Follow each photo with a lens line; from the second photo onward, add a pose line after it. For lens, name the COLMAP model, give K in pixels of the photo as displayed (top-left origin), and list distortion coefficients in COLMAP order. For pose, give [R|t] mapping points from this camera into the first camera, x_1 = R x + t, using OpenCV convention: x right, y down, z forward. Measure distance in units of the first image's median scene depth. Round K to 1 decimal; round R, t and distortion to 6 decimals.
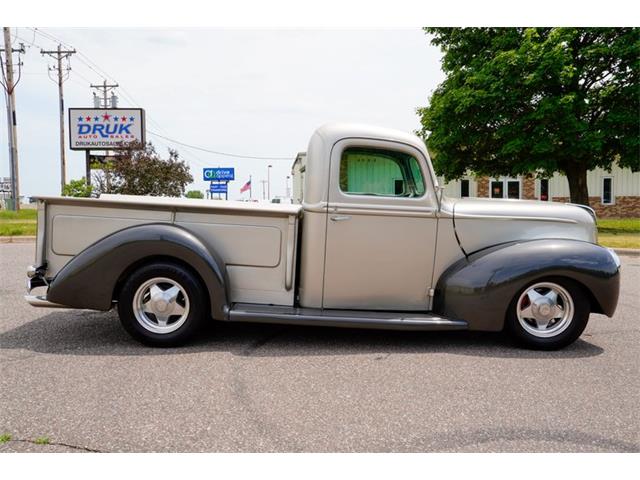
lens RADIAL K [[619.9, 0, 320.0], [0, 619.9, 240.0], [0, 0, 1]] dist [-0.044761, 0.202854]
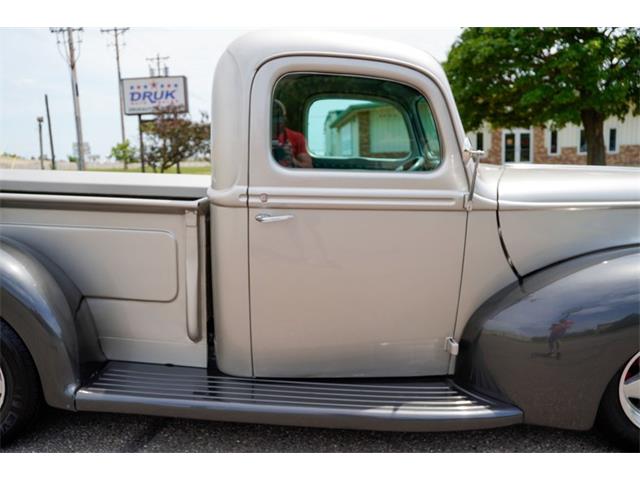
lens RADIAL K [[508.2, 0, 314.7], [0, 508.2, 237.2], [0, 0, 1]] dist [-0.099273, 0.097954]
pose [[0.996746, -0.011629, -0.079764, 0.019349], [0.019724, 0.994645, 0.101455, -0.011824], [0.078157, -0.102698, 0.991637, 0.114536]]
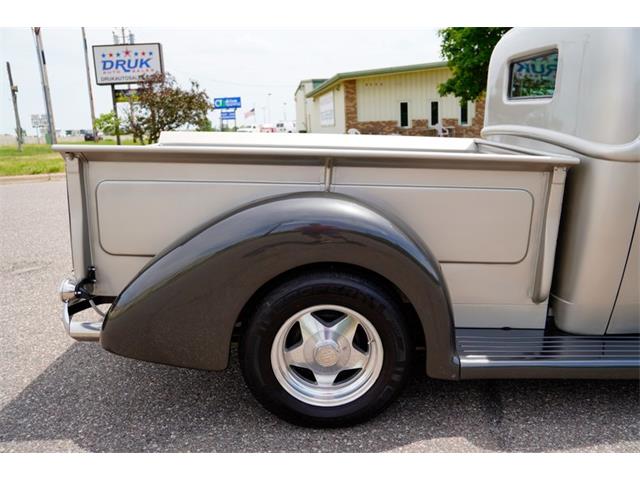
lens RADIAL K [[508.2, 0, 314.7], [0, 508.2, 237.2], [0, 0, 1]] dist [-0.099273, 0.097954]
pose [[0.999287, -0.036371, 0.010137, -0.051285], [0.034307, 0.986760, 0.158518, -0.010983], [-0.015768, -0.158058, 0.987304, 0.116328]]
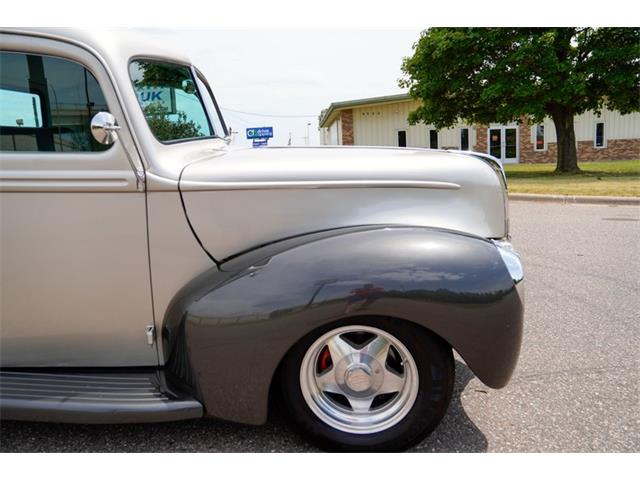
lens RADIAL K [[502.6, 0, 318.3], [0, 502.6, 239.5], [0, 0, 1]] dist [-0.083039, 0.075849]
pose [[0.995292, -0.021556, -0.094490, 0.073171], [0.031611, 0.993837, 0.106249, -0.007180], [0.091618, -0.108736, 0.989840, 0.124051]]
